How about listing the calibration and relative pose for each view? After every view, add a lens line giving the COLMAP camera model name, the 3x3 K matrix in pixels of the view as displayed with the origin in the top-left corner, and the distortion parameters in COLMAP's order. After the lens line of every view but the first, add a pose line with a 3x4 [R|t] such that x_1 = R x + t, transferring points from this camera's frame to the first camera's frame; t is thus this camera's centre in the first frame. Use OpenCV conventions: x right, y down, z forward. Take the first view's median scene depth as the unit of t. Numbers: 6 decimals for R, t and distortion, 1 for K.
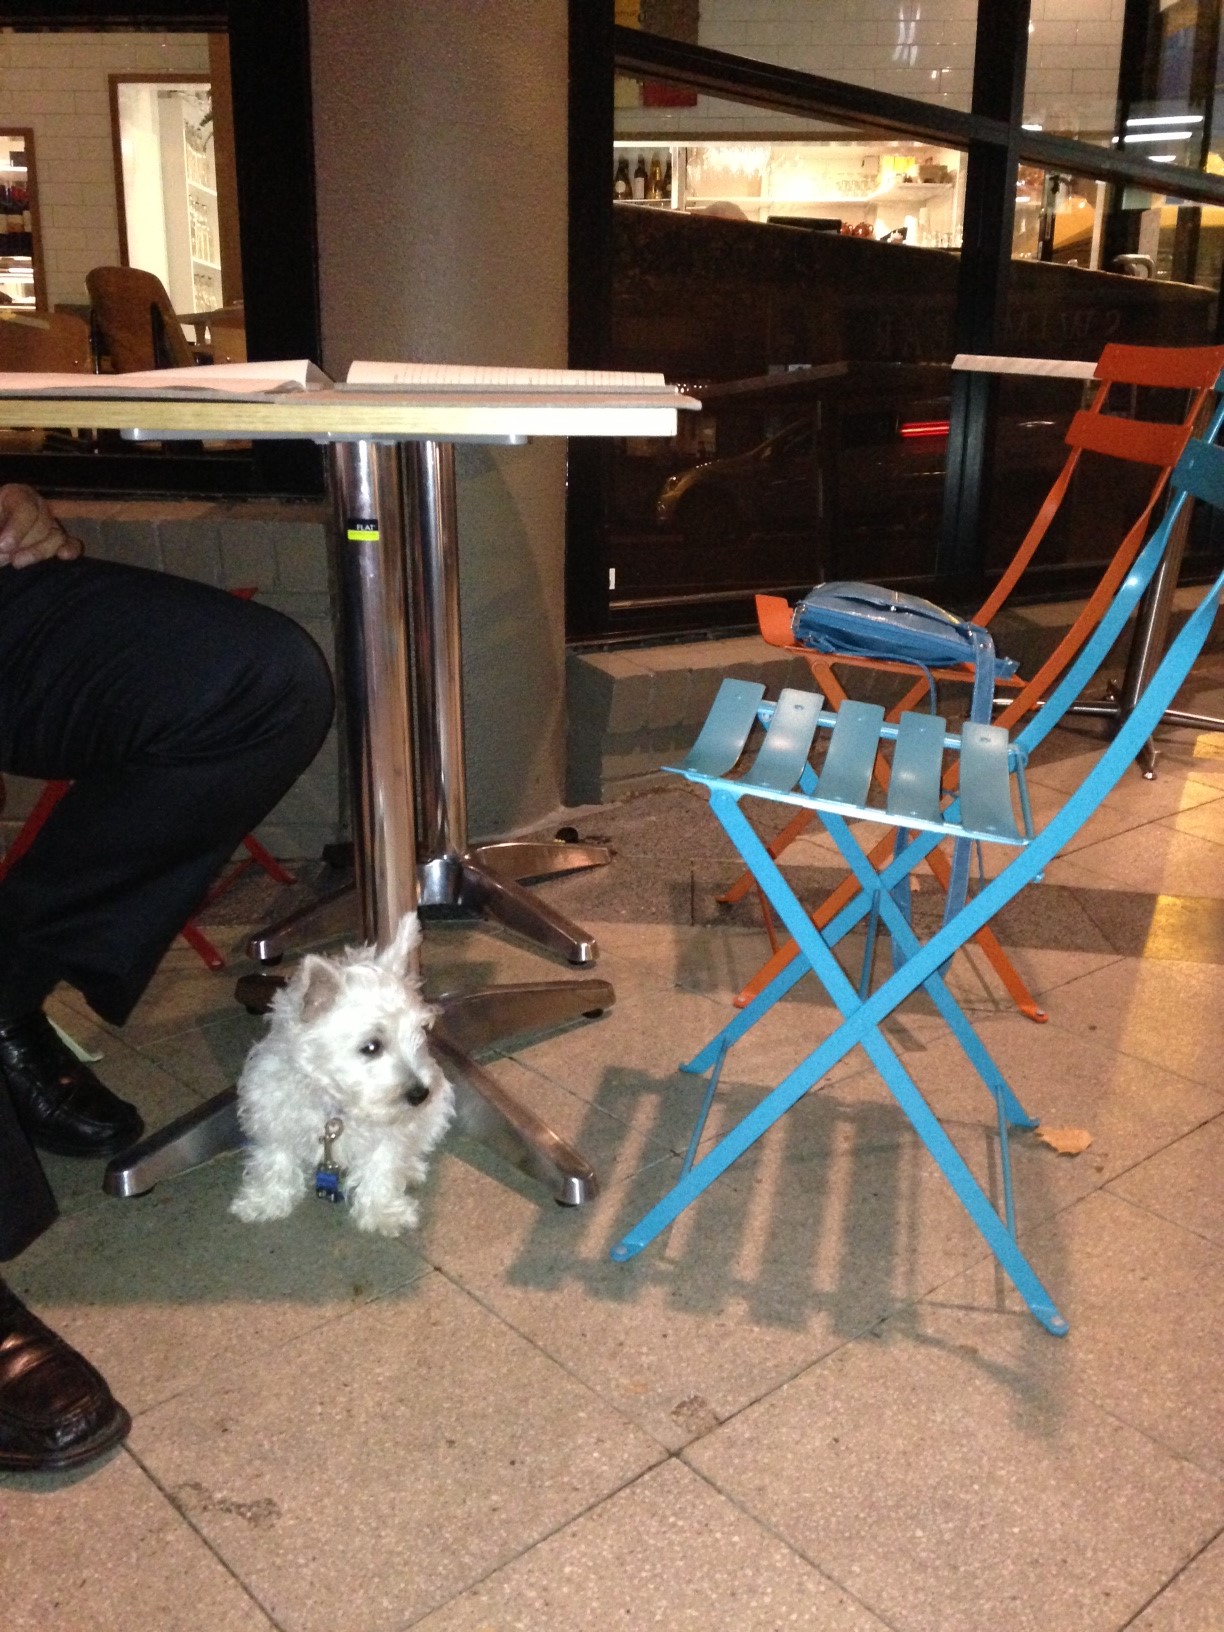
lens RADIAL K [[1443.2, 0, 600.9], [0, 1443.2, 811.5], [0, 0, 1]] dist [0.146378, -0.073197]
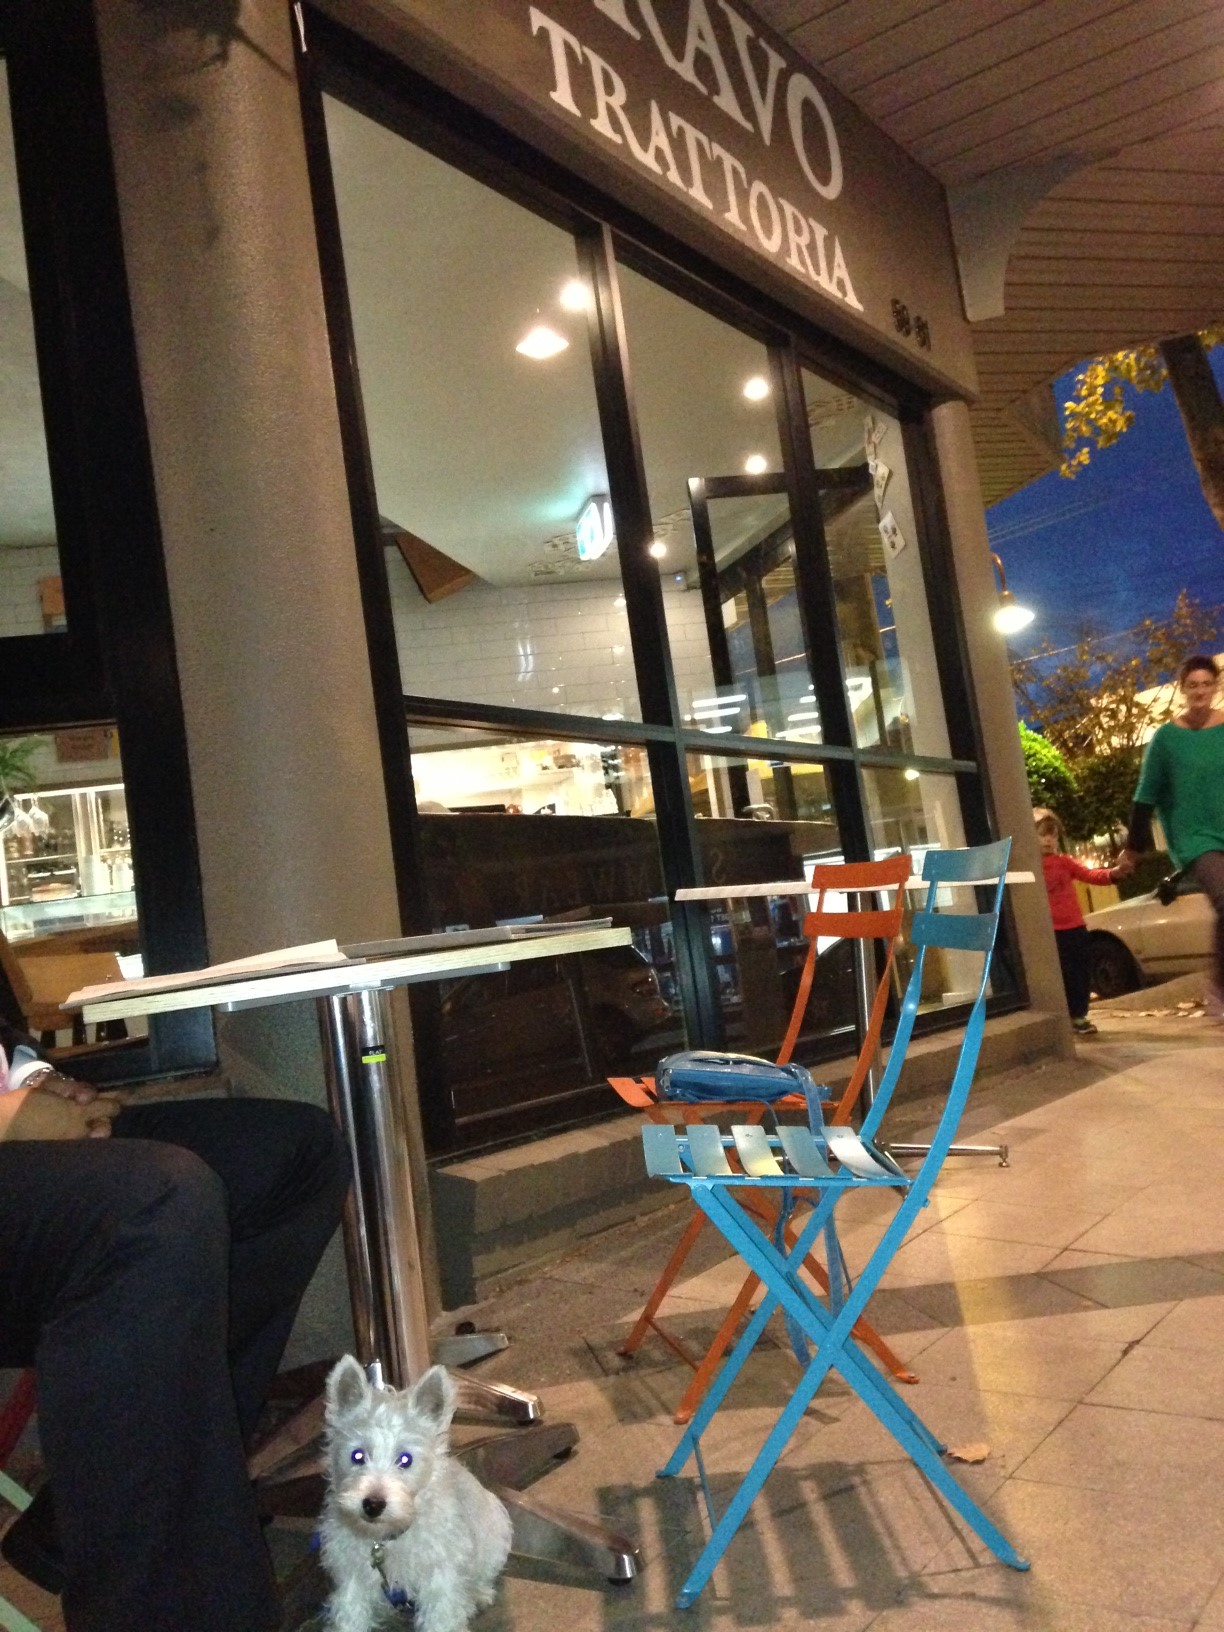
lens RADIAL K [[1443.2, 0, 617.1], [0, 1443.2, 813.9], [0, 0, 1]] dist [0.146378, -0.073197]
pose [[0.962079, -0.117475, 0.246178, -0.216808], [0.199157, 0.919216, -0.339673, 0.089103], [-0.186388, 0.375820, 0.907755, -0.294307]]
